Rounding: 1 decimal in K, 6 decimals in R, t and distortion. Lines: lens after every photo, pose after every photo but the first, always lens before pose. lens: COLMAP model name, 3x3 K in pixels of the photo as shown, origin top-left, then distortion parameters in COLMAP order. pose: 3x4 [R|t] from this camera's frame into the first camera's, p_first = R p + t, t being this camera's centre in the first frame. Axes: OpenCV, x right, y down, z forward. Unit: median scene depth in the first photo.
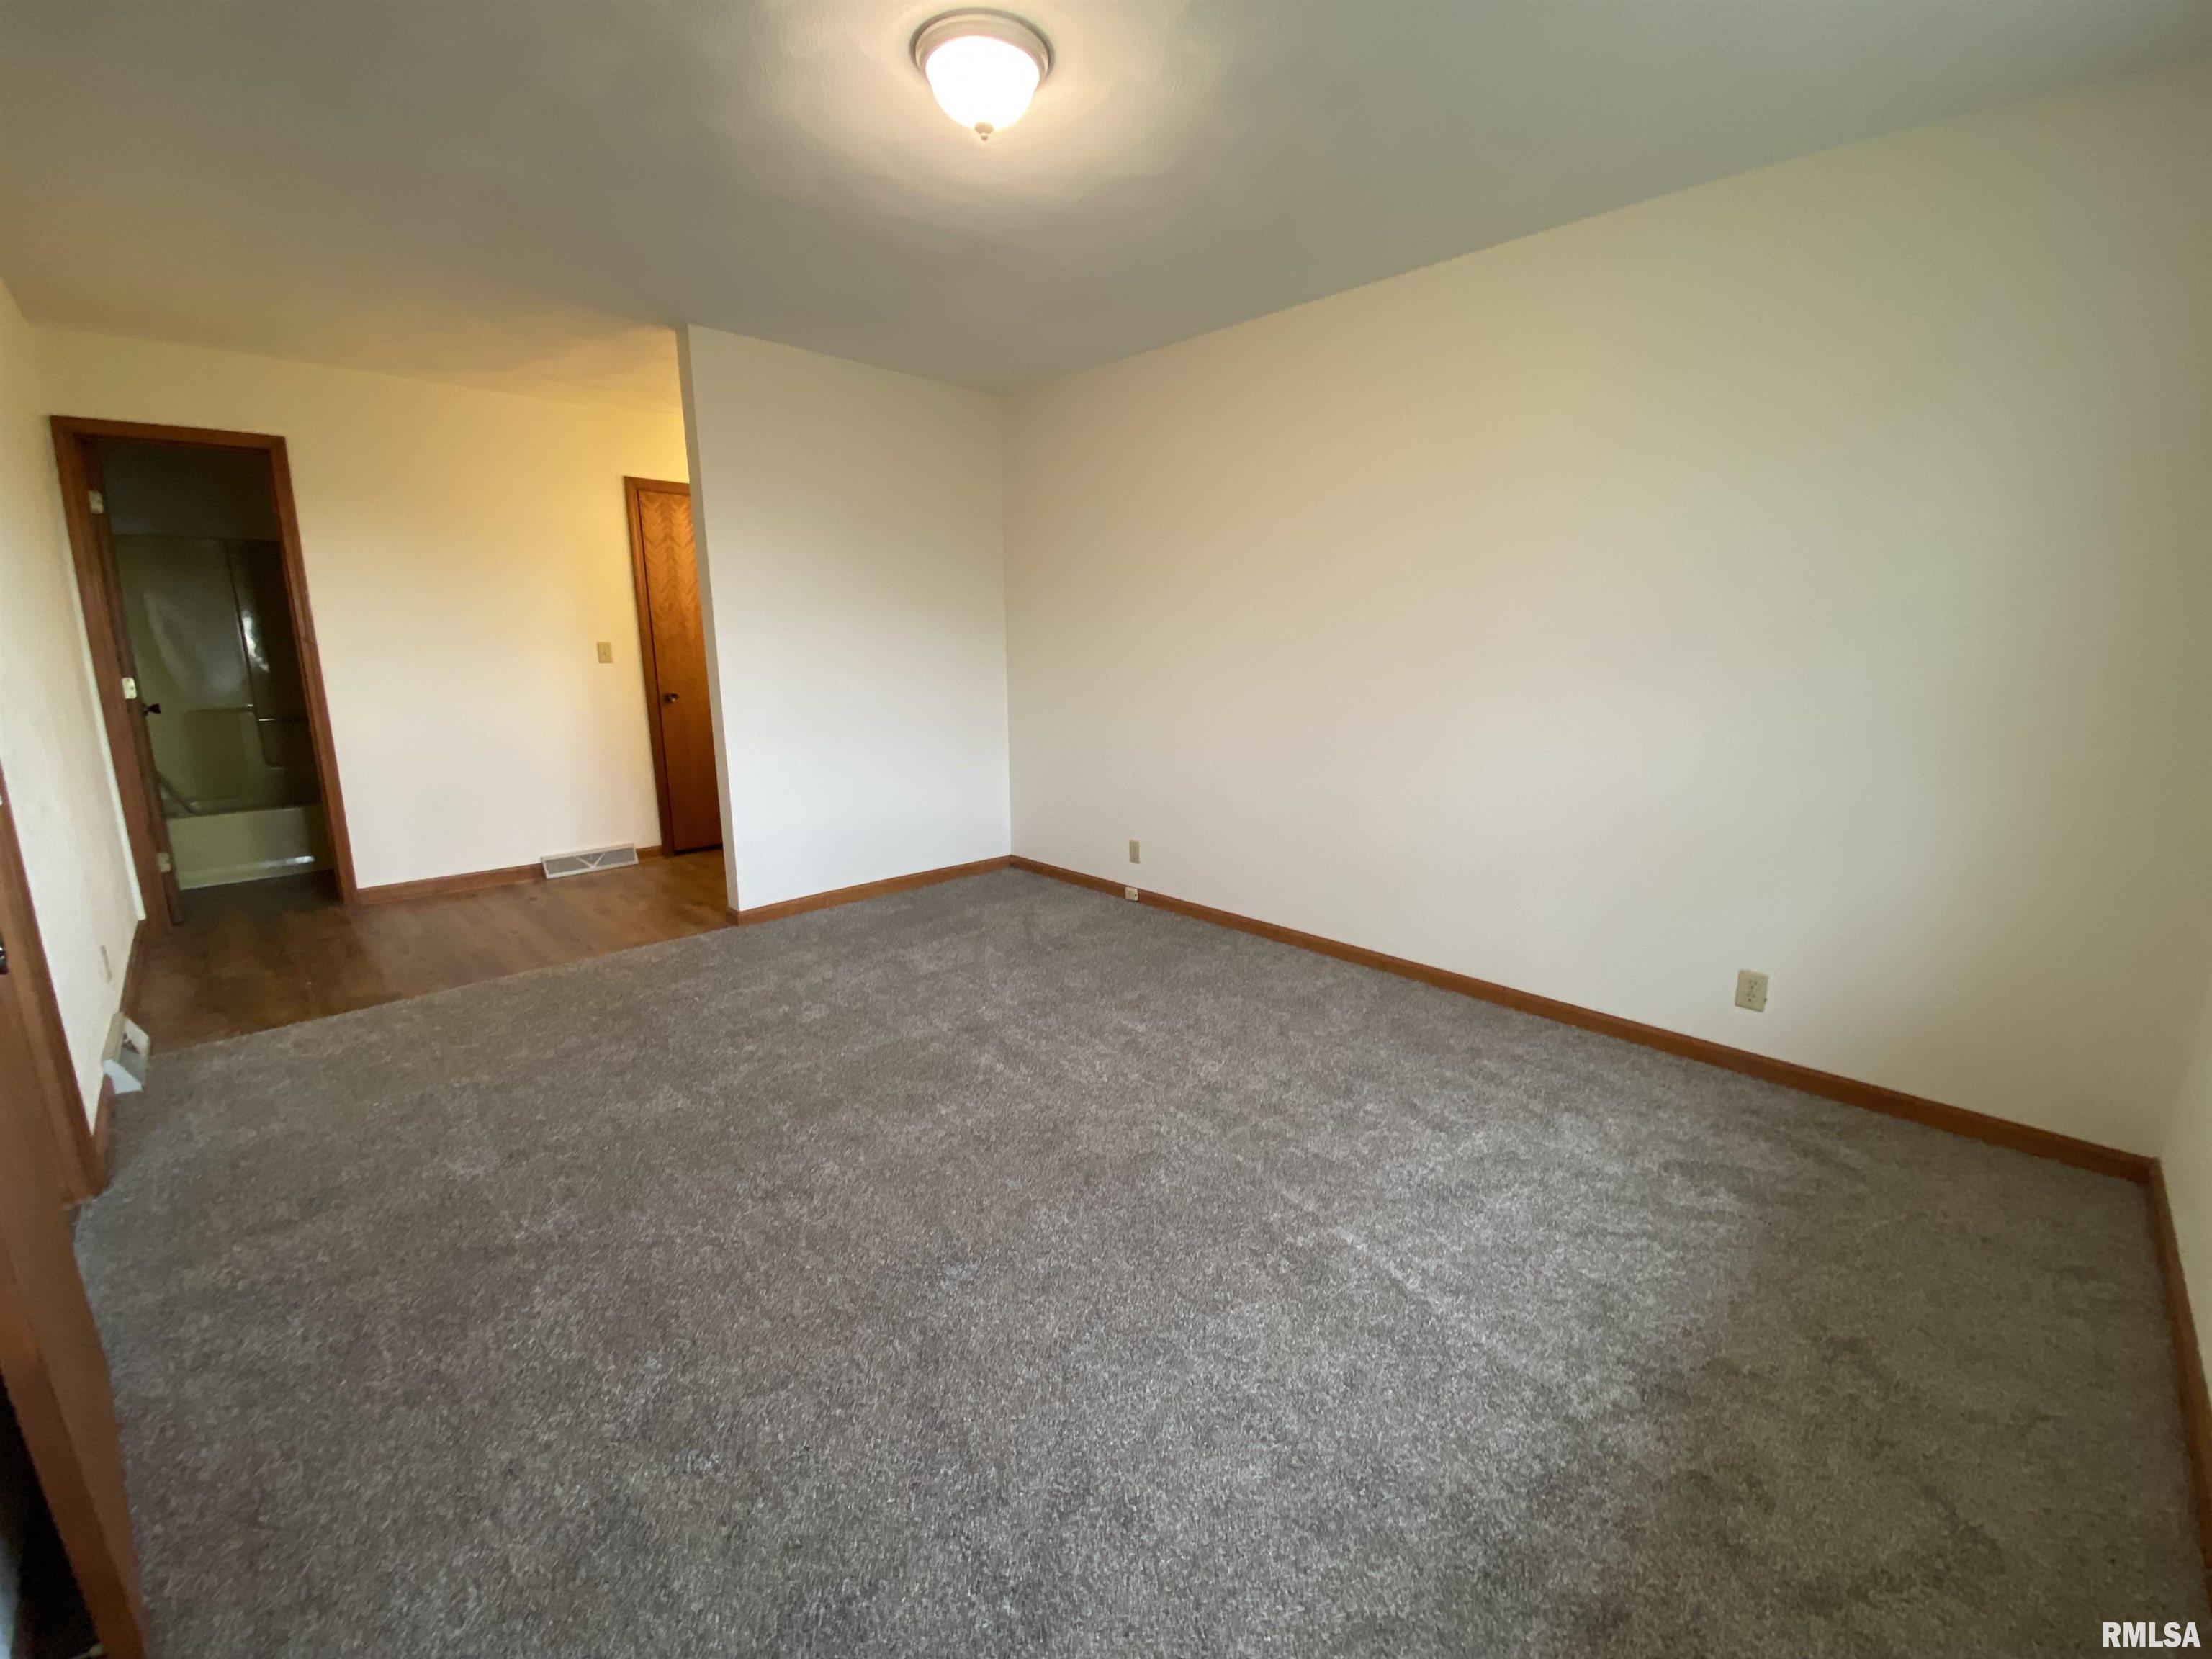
lens RADIAL K [[891.1, 0, 1103.4], [0, 891.1, 823.9], [0, 0, 1]] dist [0.021897, -0.021212]
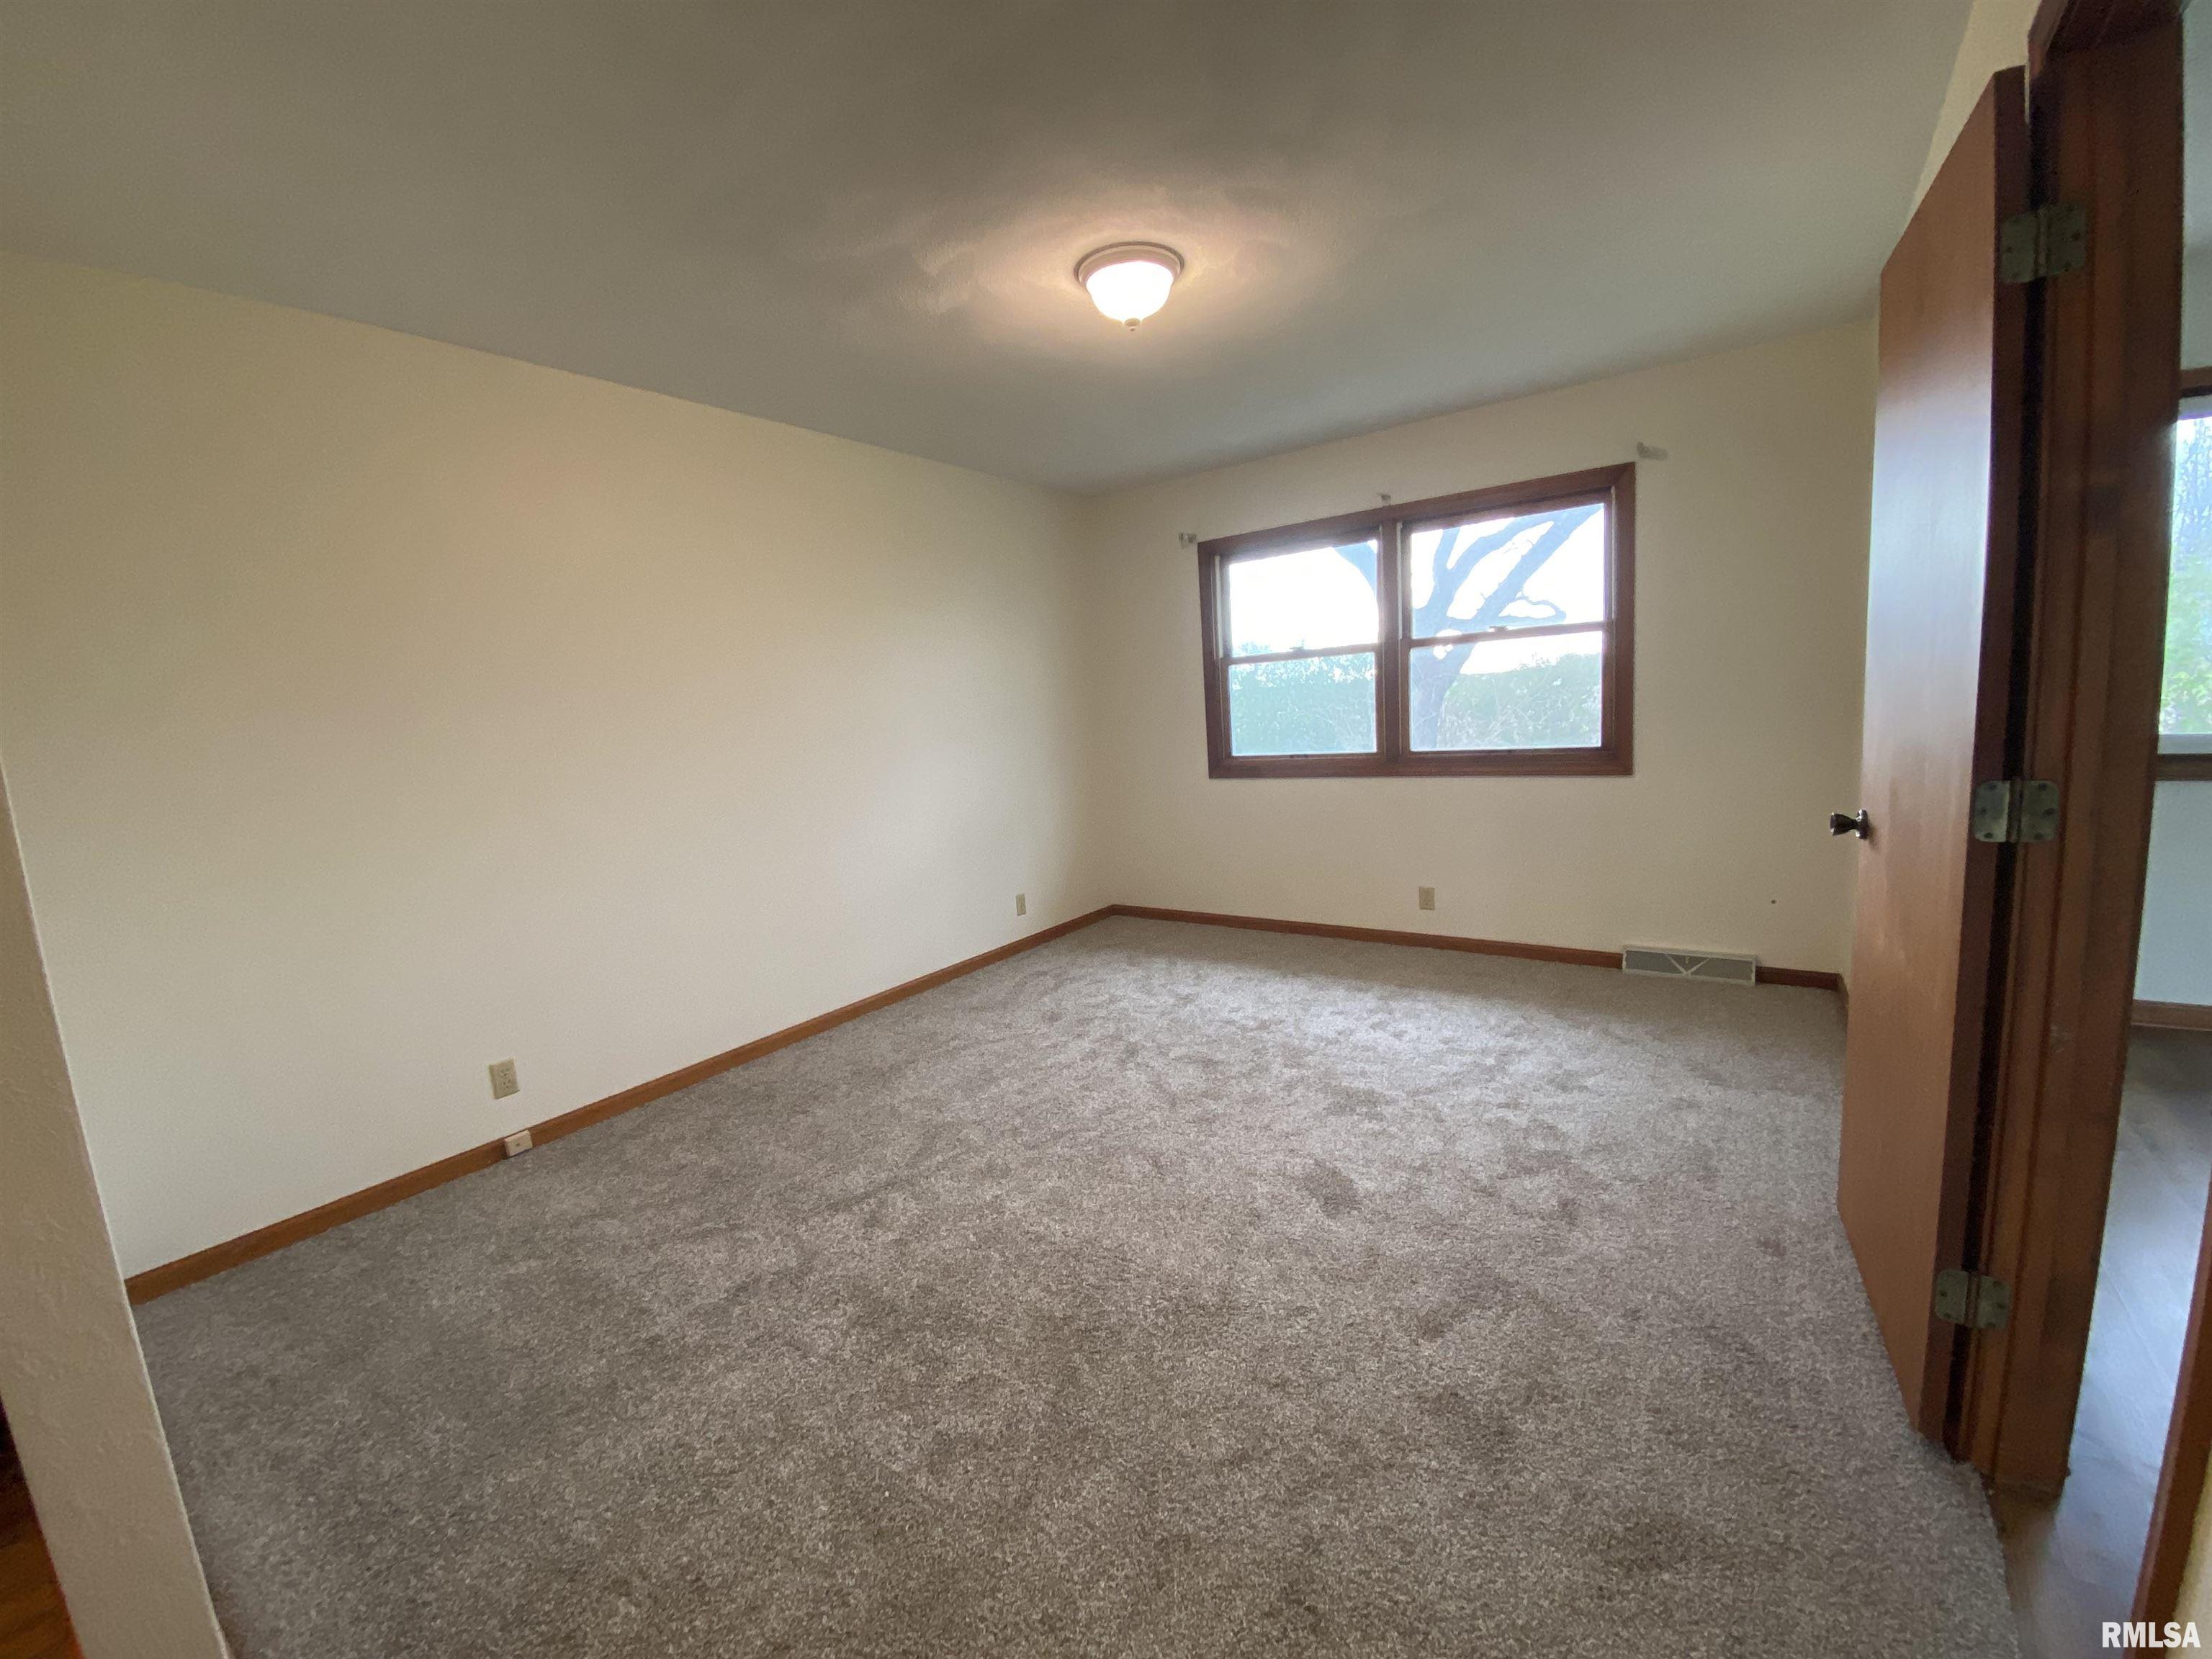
lens RADIAL K [[891.1, 0, 1103.4], [0, 891.1, 823.9], [0, 0, 1]] dist [0.021897, -0.021212]
pose [[-0.155126, -0.129531, 0.979366, -1.124049], [0.265678, 0.949374, 0.167646, -0.242698], [-0.951500, 0.286202, -0.112859, 1.042505]]
